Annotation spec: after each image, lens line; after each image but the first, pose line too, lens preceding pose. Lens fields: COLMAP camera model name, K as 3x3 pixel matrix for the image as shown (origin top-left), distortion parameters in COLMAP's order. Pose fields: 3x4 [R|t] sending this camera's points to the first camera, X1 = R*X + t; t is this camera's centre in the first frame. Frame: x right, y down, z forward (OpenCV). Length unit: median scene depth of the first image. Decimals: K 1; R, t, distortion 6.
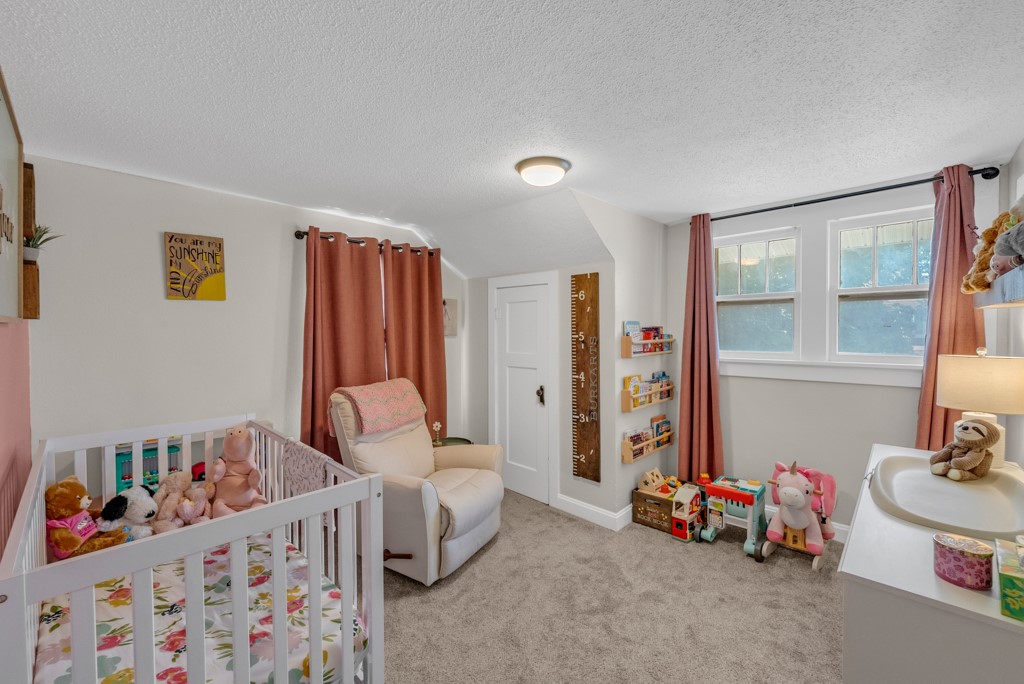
lens RADIAL K [[400.6, 0, 514.5], [0, 400.6, 337.4], [0, 0, 1]] dist [0.000434, -0.000029]
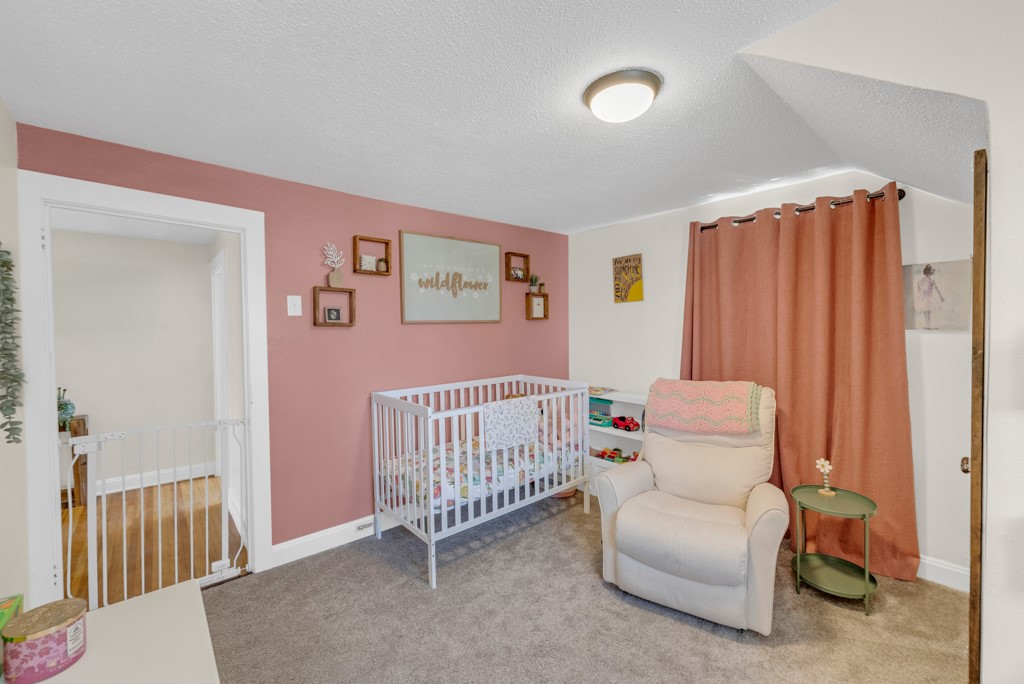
lens RADIAL K [[414.8, 0, 510.6], [0, 414.8, 332.5], [0, 0, 1]] dist [-0.000085, -0.000016]
pose [[-0.069793, 0.015816, -0.997436, 0.672014], [-0.007295, 0.999839, 0.016365, -0.007759], [0.997535, 0.008419, -0.069666, 0.684672]]
